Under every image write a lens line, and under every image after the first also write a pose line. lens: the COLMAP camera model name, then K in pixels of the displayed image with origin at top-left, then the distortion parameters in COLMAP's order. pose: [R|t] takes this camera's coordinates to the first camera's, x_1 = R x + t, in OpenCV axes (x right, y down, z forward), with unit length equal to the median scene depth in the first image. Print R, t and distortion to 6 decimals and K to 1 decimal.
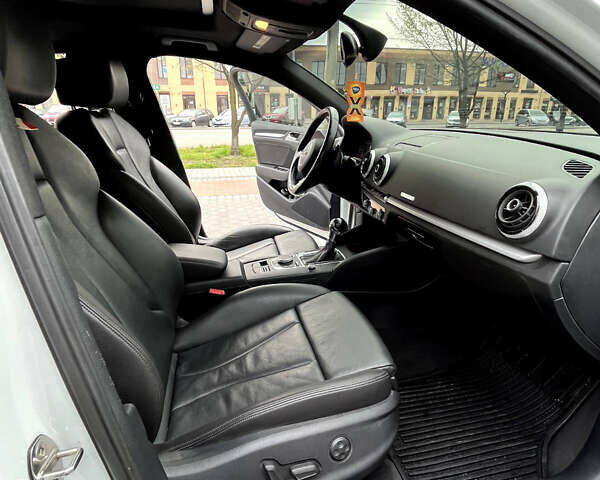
lens RADIAL K [[323.5, 0, 316.4], [0, 323.5, 240.6], [0, 0, 1]] dist [0.000741, -0.000205]
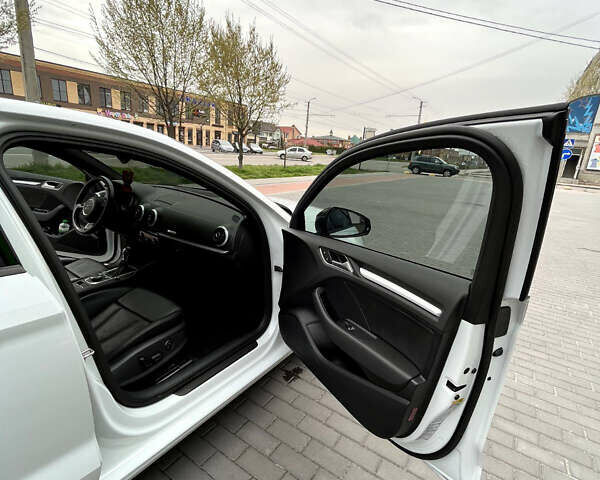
lens RADIAL K [[323.5, 0, 316.4], [0, 323.5, 240.6], [0, 0, 1]] dist [0.000741, -0.000205]
pose [[0.674493, -0.137596, 0.725346, -0.142256], [0.144343, 0.988096, 0.053215, -0.013859], [-0.724034, 0.068805, 0.686324, -0.255995]]
